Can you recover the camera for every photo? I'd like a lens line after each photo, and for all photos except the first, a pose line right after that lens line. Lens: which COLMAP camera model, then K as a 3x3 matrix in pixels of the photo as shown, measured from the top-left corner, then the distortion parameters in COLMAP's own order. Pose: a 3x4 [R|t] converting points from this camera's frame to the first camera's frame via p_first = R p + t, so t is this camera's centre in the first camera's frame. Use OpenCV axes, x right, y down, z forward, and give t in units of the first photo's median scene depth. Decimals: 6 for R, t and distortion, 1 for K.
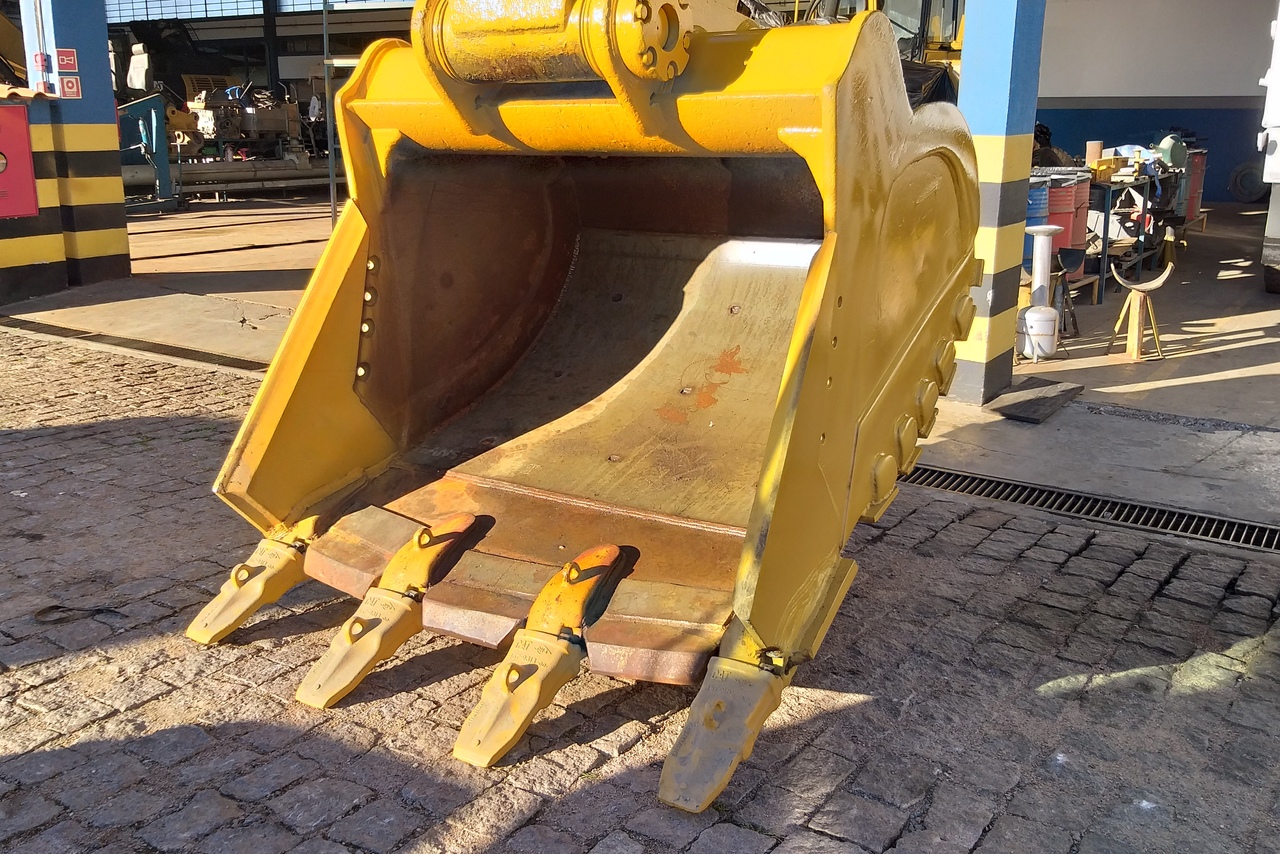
lens RADIAL K [[1185.0, 0, 639.2], [0, 1185.0, 418.0], [0, 0, 1]] dist [0.057668, -0.113489]
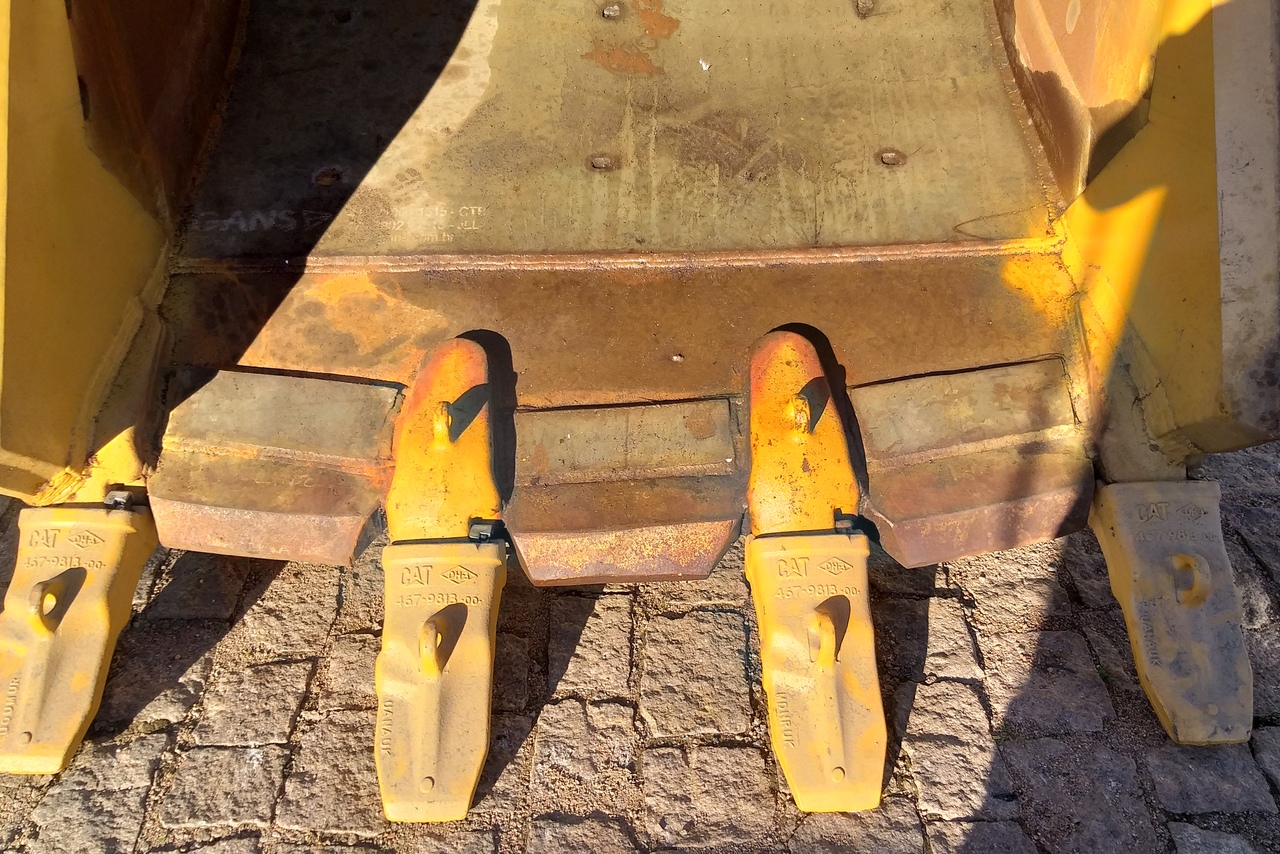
lens RADIAL K [[1238.5, 0, 640.0], [0, 1238.5, 427.0], [0, 0, 1]] dist [0.113090, 0.006405]
pose [[0.835075, -0.331324, 0.439174, -0.325782], [0.144678, 0.902464, 0.405743, -0.096844], [-0.530772, -0.275287, 0.801560, 0.485148]]
